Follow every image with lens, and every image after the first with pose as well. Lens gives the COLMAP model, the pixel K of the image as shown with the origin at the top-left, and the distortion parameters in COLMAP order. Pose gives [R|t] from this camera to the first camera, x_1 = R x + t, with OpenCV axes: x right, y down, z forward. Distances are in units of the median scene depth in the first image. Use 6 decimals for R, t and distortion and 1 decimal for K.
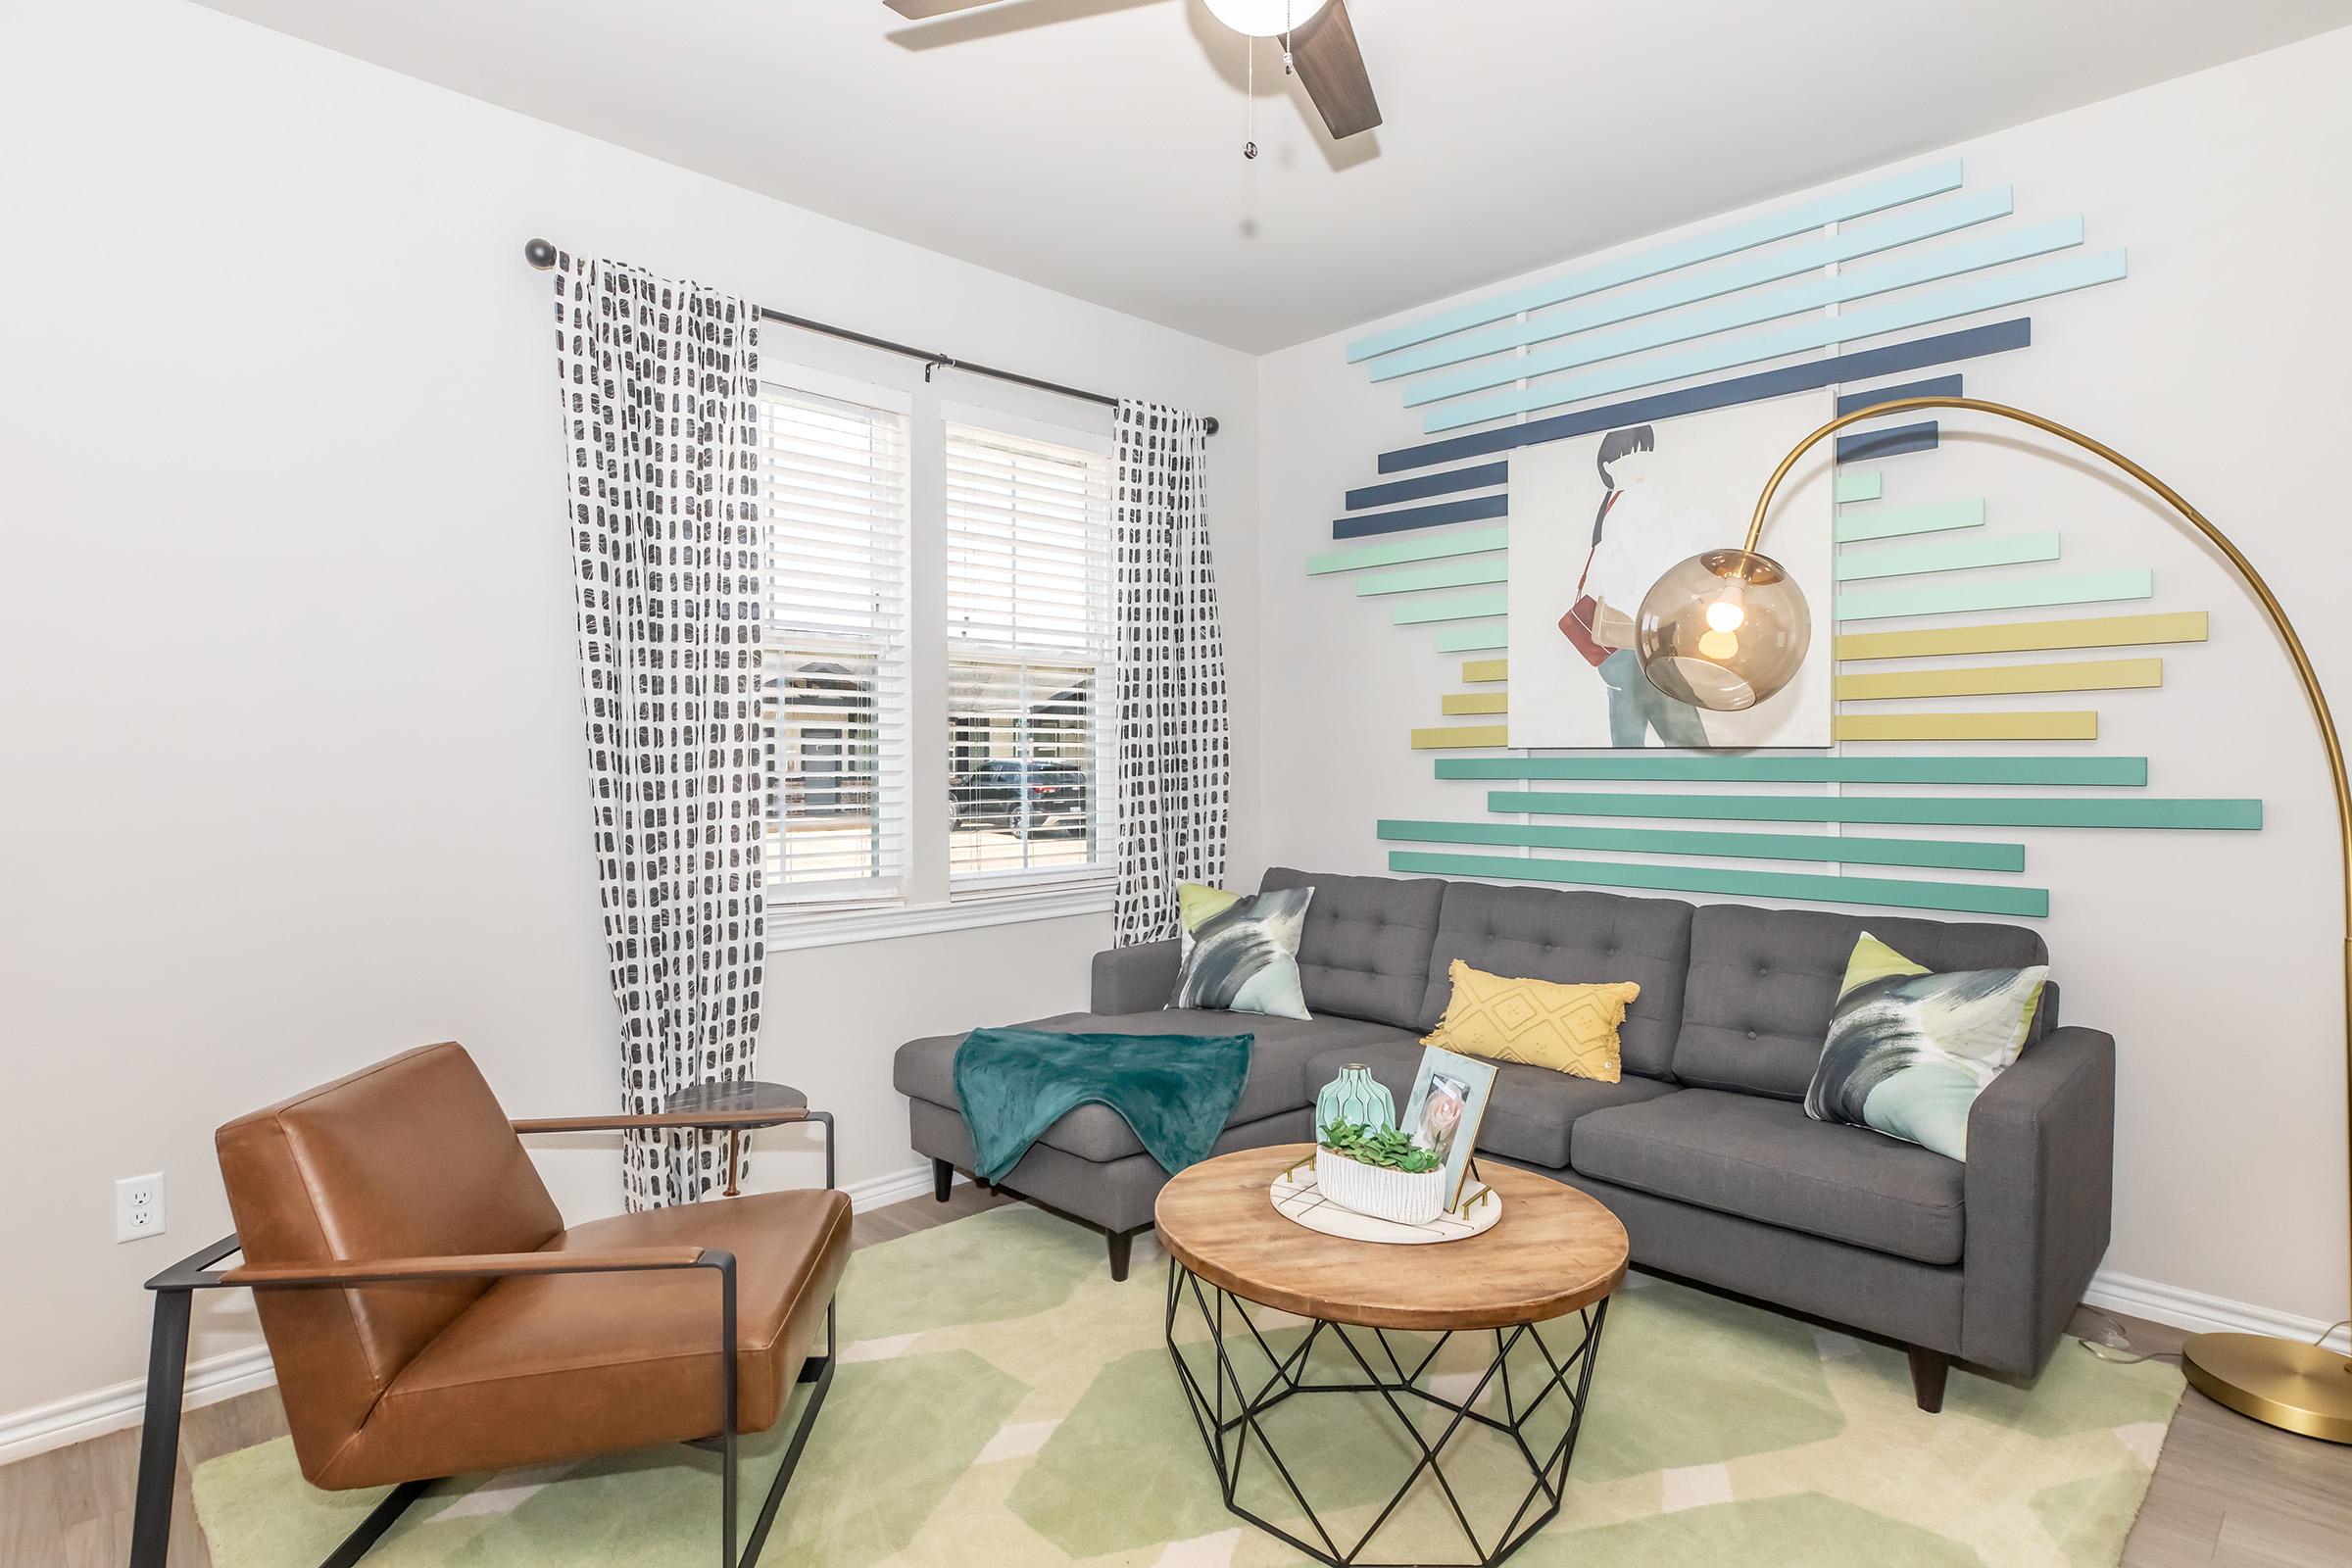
lens RADIAL K [[1214.2, 0, 1181.2], [0, 1214.2, 771.6], [0, 0, 1]] dist [0.002240, 0.000578]
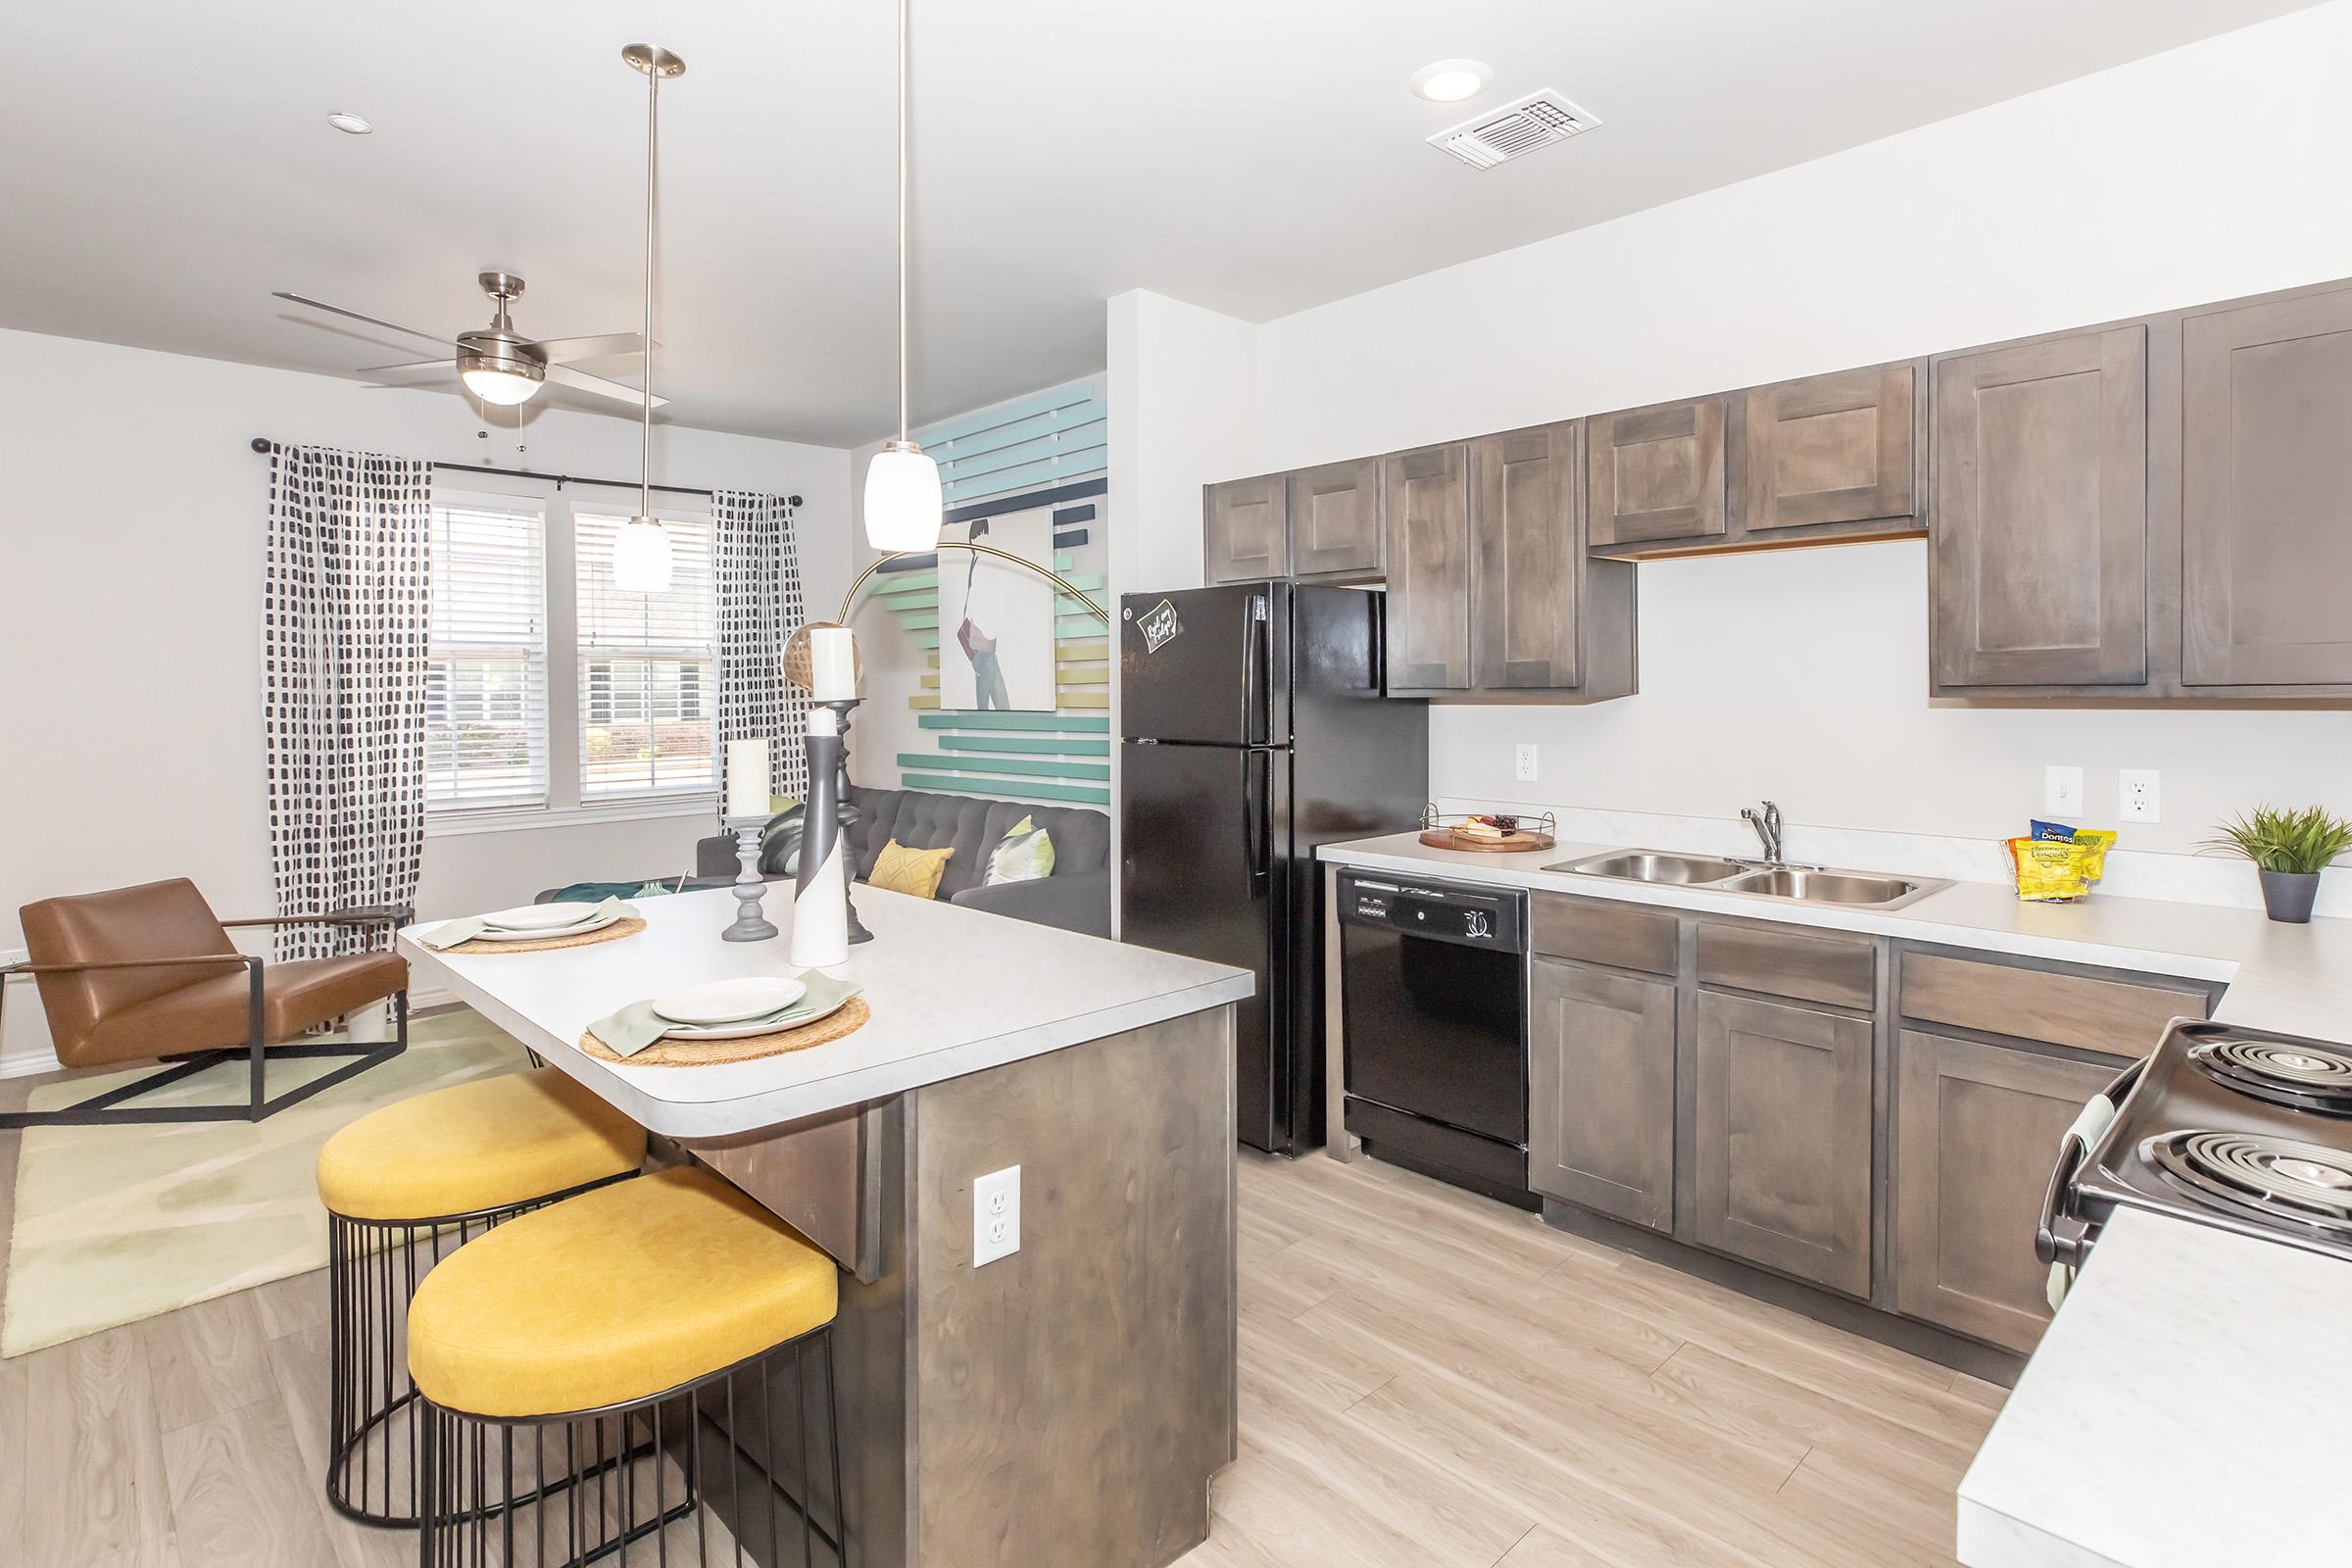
lens RADIAL K [[1076.8, 0, 1206.2], [0, 1076.8, 716.1], [0, 0, 1]] dist [0.003639, -0.000142]
pose [[0.999328, -0.009539, 0.035381, 0.718128], [0.009225, 0.999917, 0.009030, -0.025259], [-0.035465, -0.008697, 0.999333, -0.574924]]
